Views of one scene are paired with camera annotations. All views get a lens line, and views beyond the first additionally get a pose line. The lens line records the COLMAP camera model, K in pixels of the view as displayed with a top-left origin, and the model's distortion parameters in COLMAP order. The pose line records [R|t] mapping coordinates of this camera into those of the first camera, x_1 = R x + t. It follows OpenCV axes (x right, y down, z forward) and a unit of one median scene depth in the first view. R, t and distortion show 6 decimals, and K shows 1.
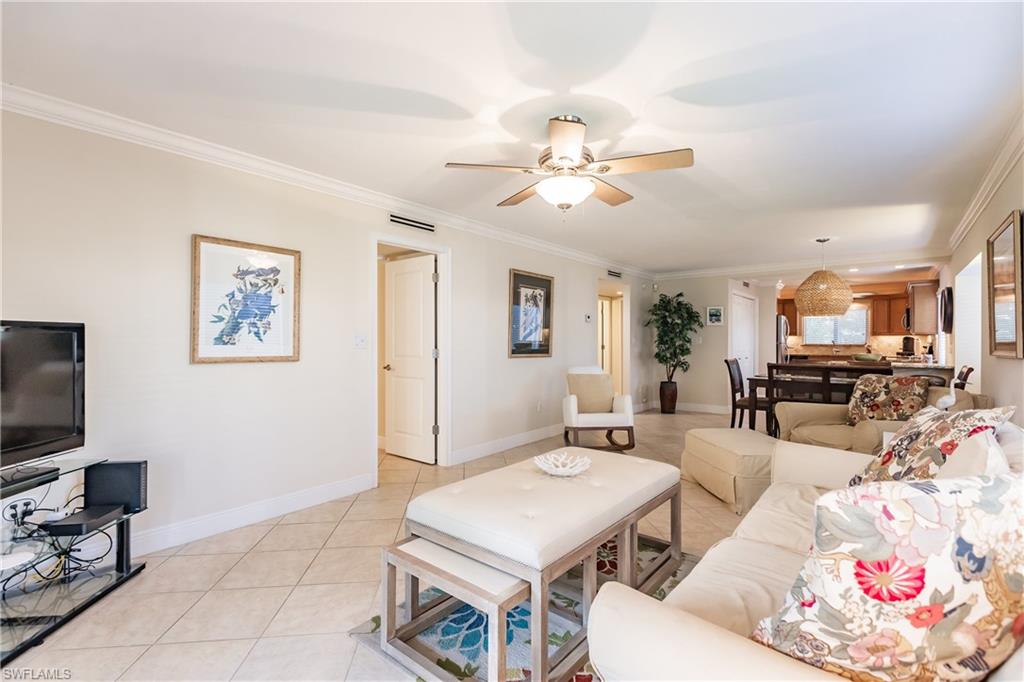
lens RADIAL K [[472.0, 0, 510.2], [0, 472.0, 343.8], [0, 0, 1]] dist [0.002195, 0.000025]
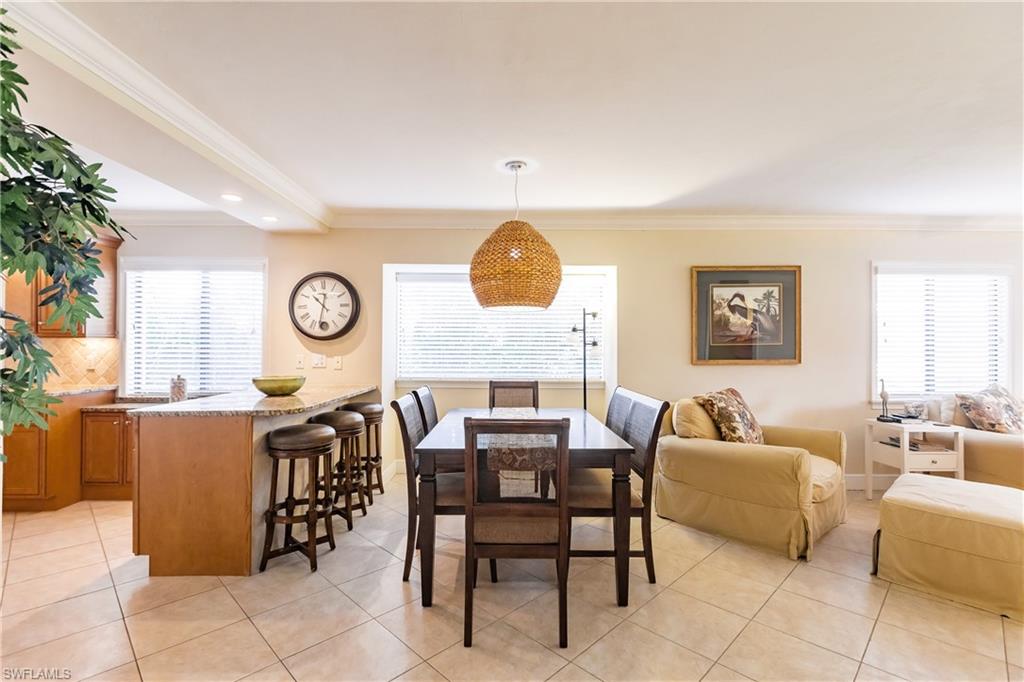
lens RADIAL K [[471.1, 0, 512.0], [0, 471.1, 341.0], [0, 0, 1]] dist [0.008204, -0.001397]
pose [[-0.645292, 0.002563, 0.763932, 0.268724], [0.000185, 0.999995, -0.003199, -0.022274], [-0.763936, -0.001923, -0.645289, 1.397780]]
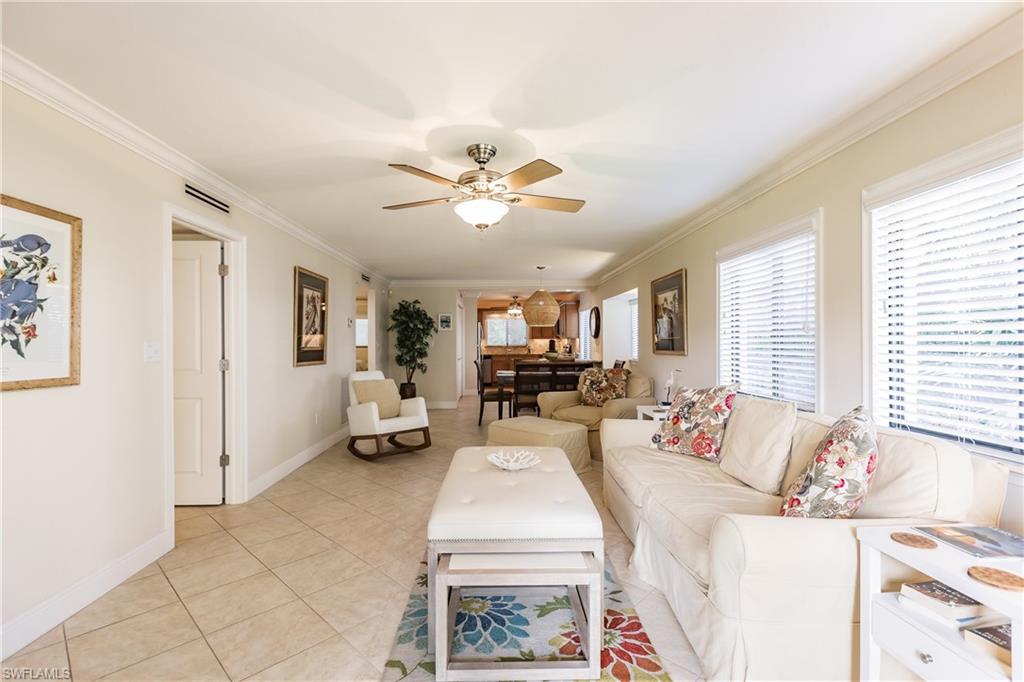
lens RADIAL K [[470.5, 0, 514.4], [0, 470.5, 342.9], [0, 0, 1]] dist [-0.002508, -0.001359]
pose [[0.752255, -0.006525, 0.658839, -0.269876], [0.009930, 0.999950, -0.001435, -0.009275], [-0.658797, 0.007621, 0.752282, 0.066310]]
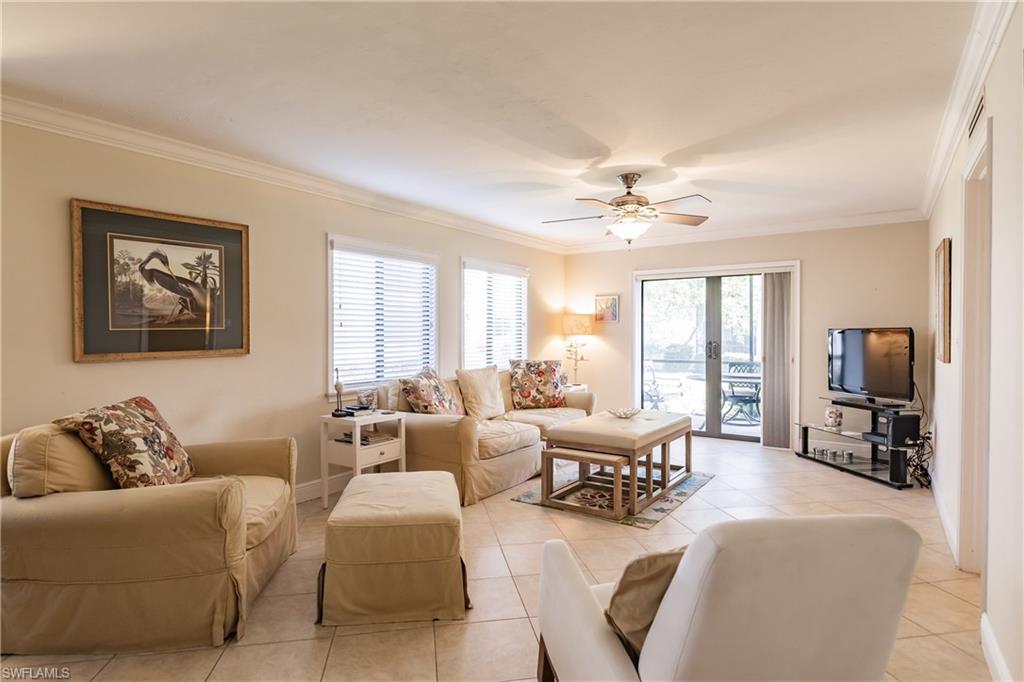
lens RADIAL K [[541.4, 0, 512.0], [0, 541.4, 341.0], [0, 0, 1]] dist [-0.000860, -0.000323]
pose [[-0.996718, 0.002970, -0.080897, 0.281565], [0.001242, 0.999770, 0.021409, -0.017987], [0.080942, 0.021238, -0.996492, 1.236693]]
